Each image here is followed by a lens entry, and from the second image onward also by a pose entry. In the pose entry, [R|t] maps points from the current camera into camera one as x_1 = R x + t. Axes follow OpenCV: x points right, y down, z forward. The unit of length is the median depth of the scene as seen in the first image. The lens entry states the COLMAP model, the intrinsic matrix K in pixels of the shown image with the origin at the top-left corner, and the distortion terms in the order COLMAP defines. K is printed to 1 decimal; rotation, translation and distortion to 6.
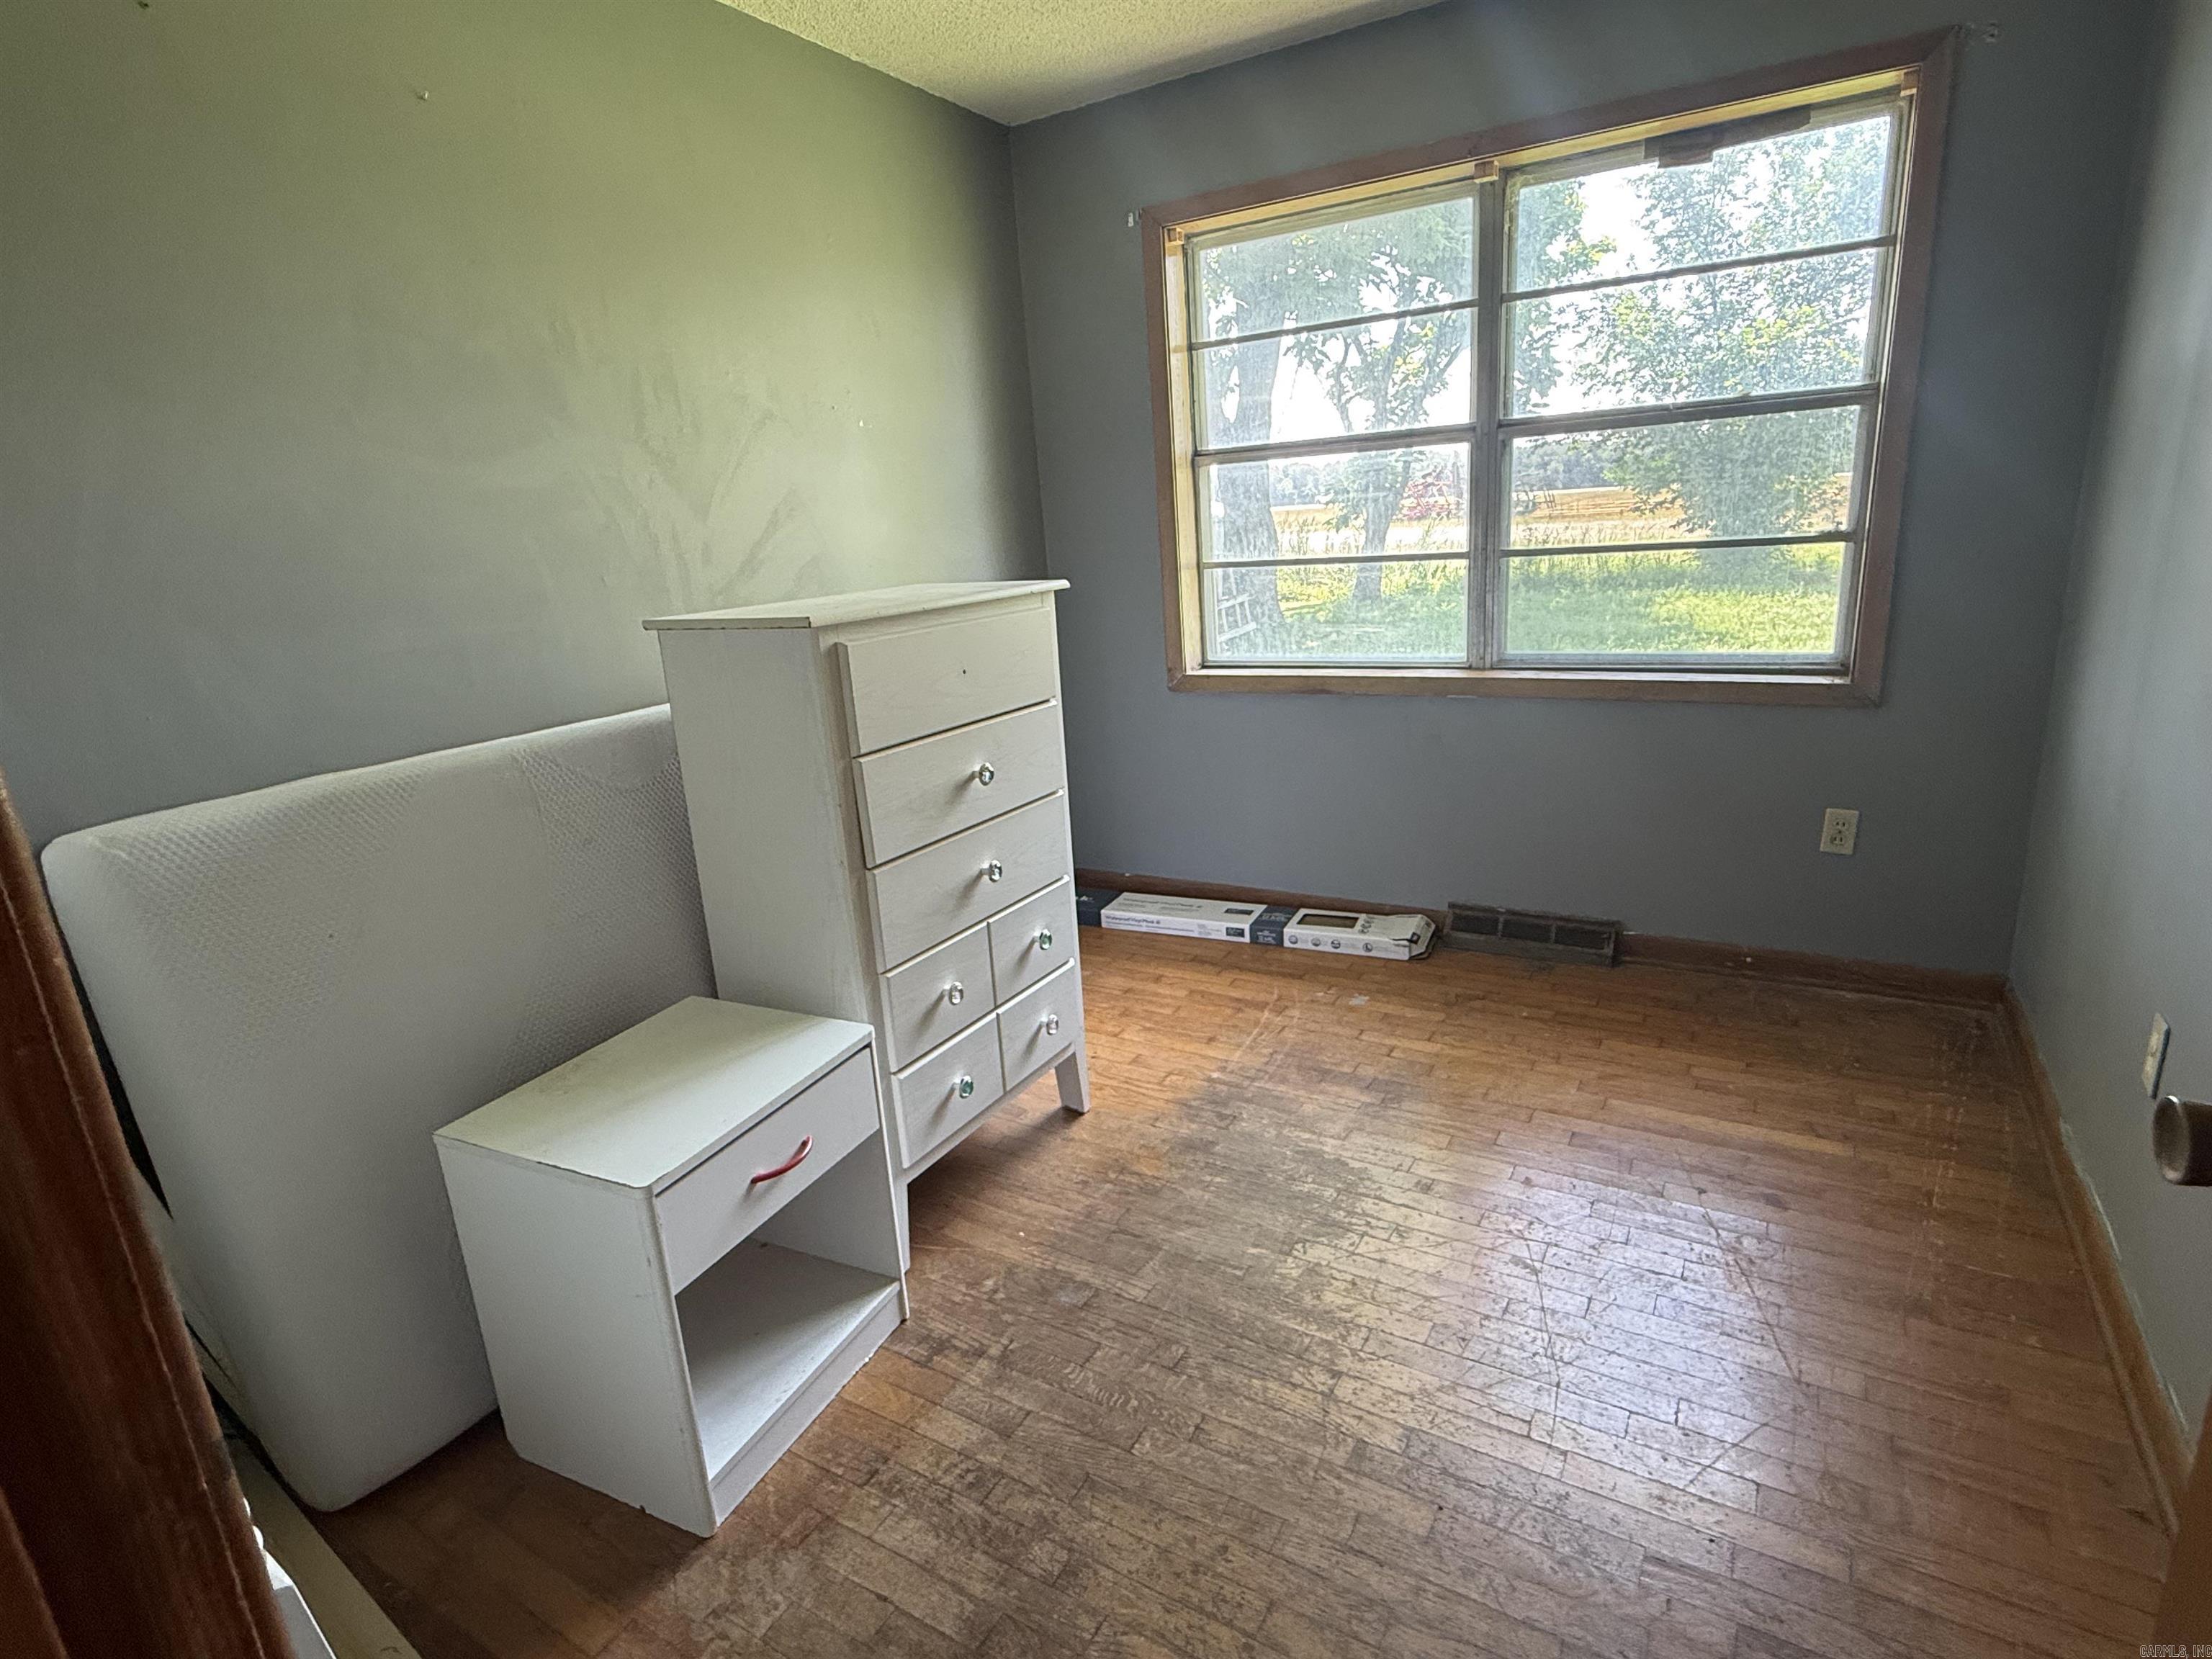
lens RADIAL K [[1115.8, 0, 1106.0], [0, 1115.8, 829.5], [0, 0, 1]] dist [-0.003360, -0.000714]
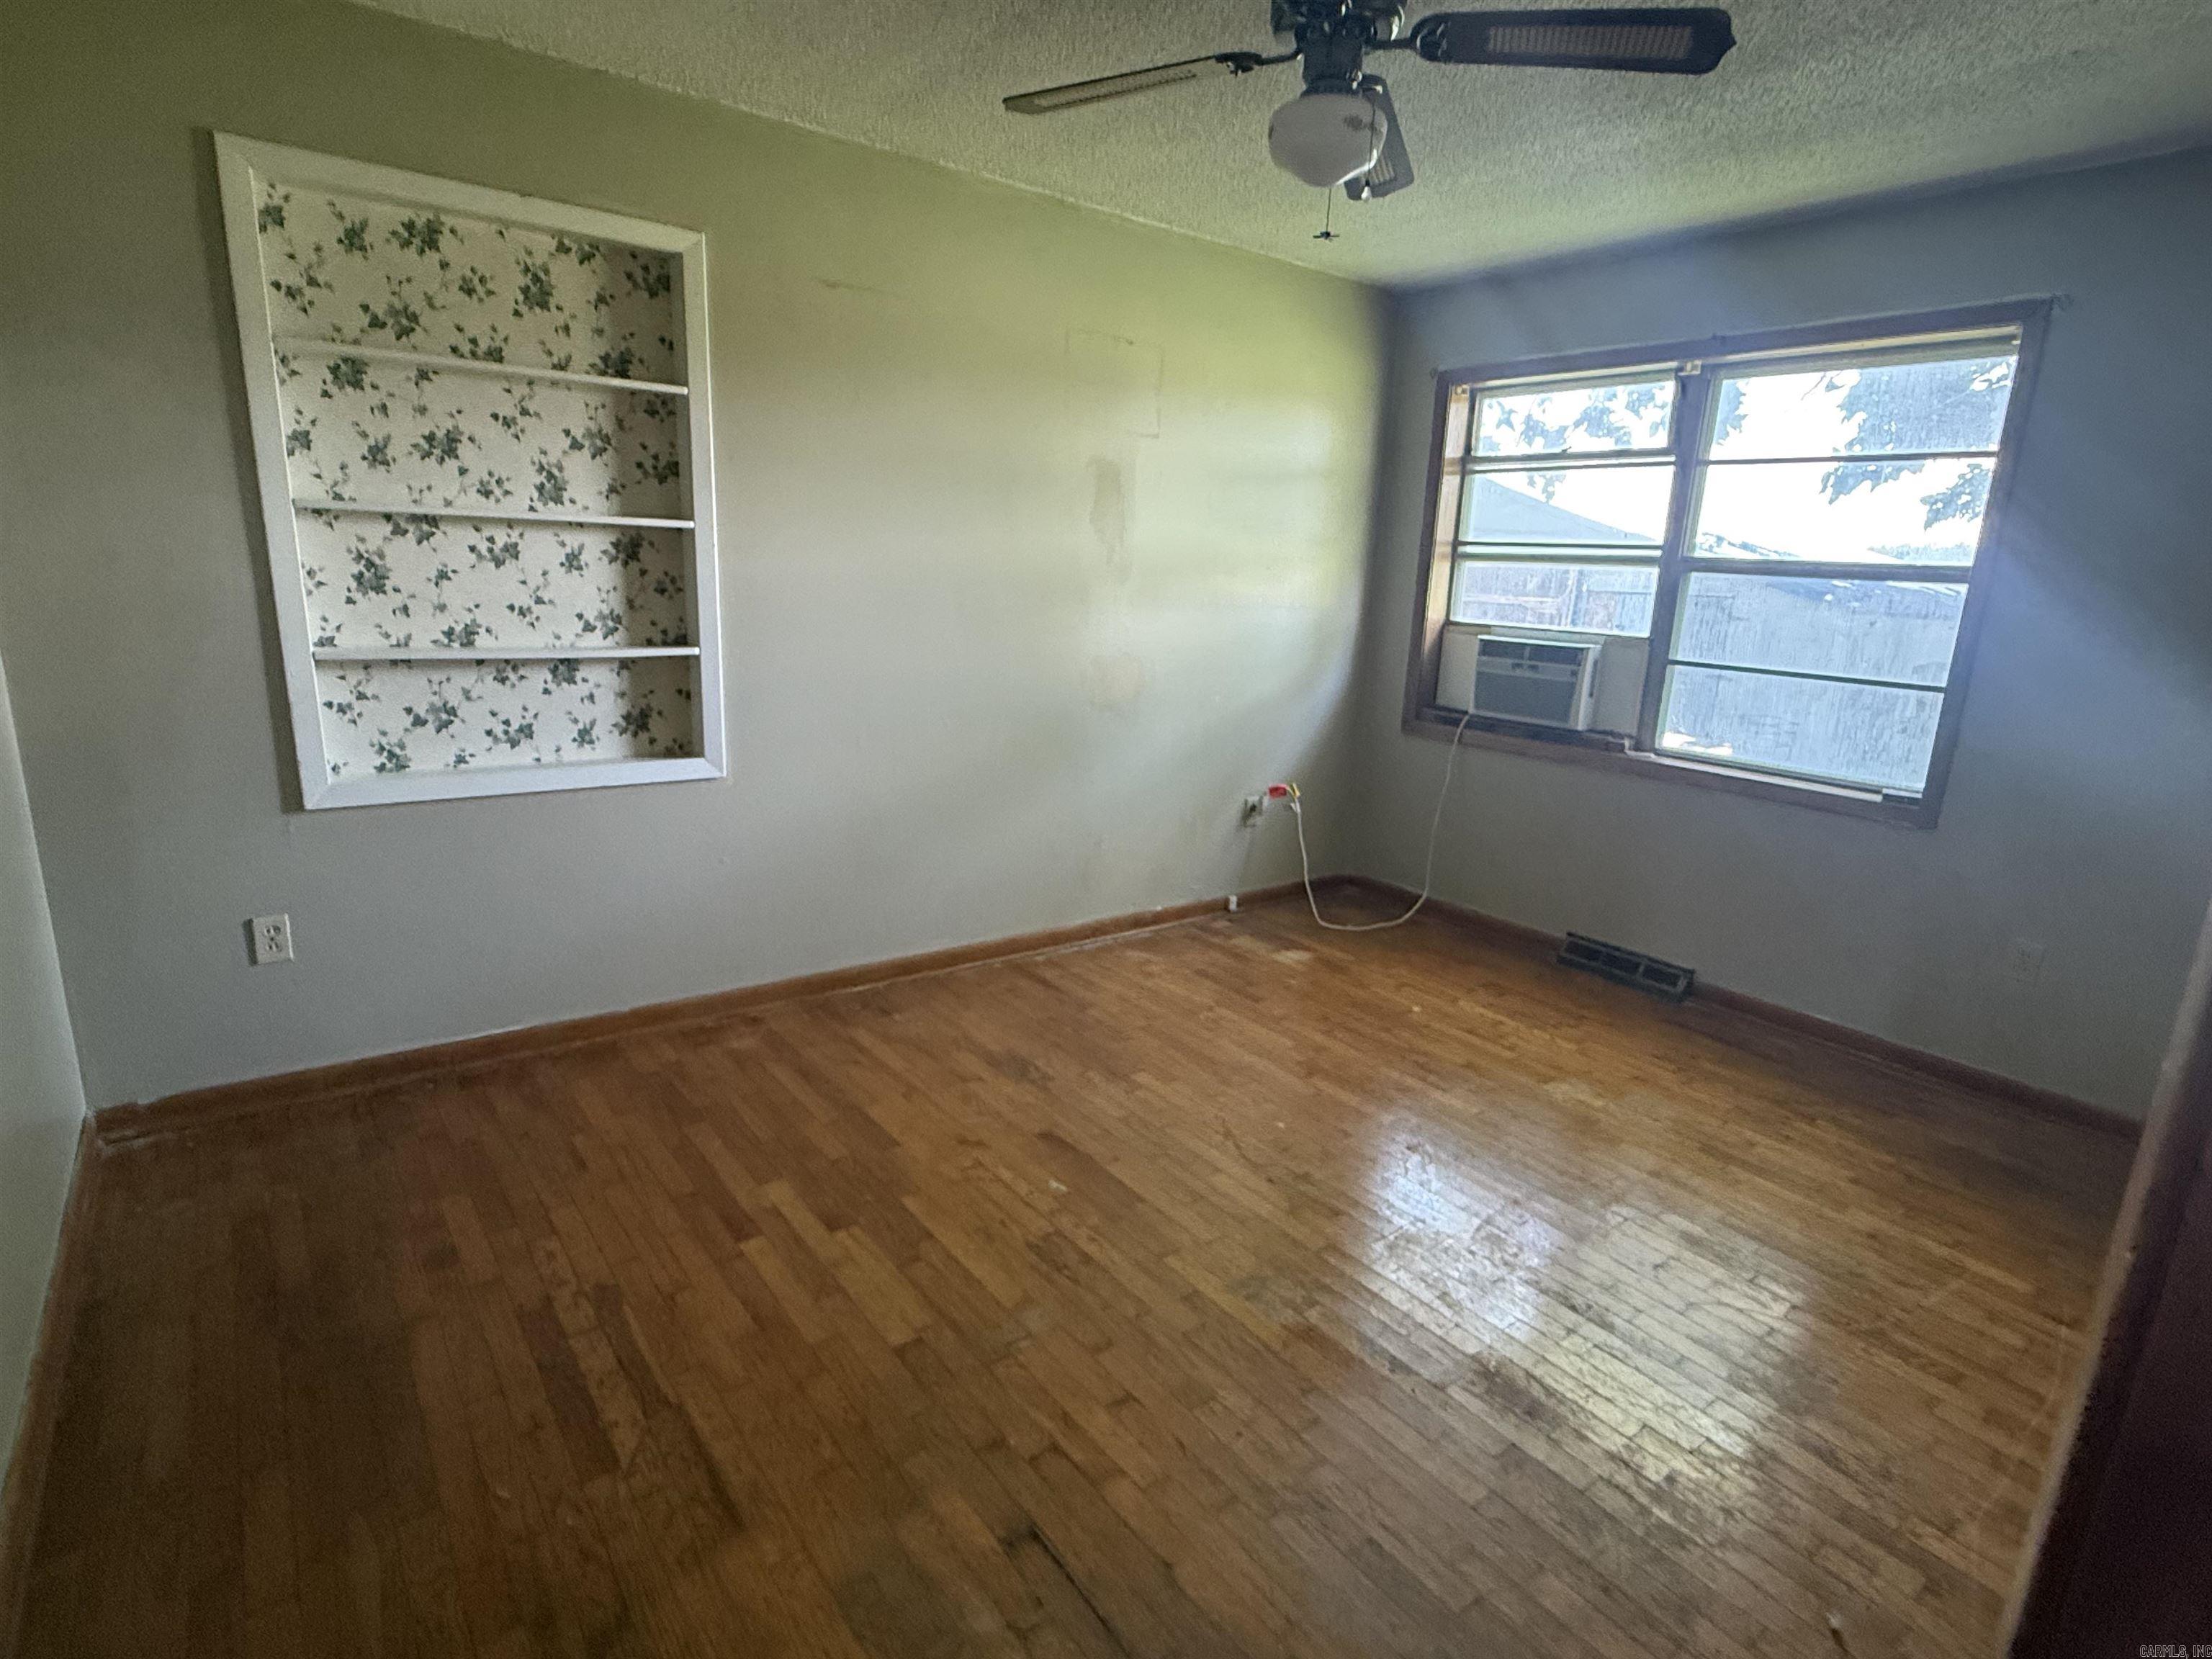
lens RADIAL K [[1115.8, 0, 1106.0], [0, 1115.8, 829.5], [0, 0, 1]] dist [-0.003360, -0.000714]
pose [[0.922757, 0.188856, -0.335936, 0.239095], [-0.196883, 0.980372, 0.010340, 0.044476], [0.331295, 0.056598, 0.941828, -0.371543]]
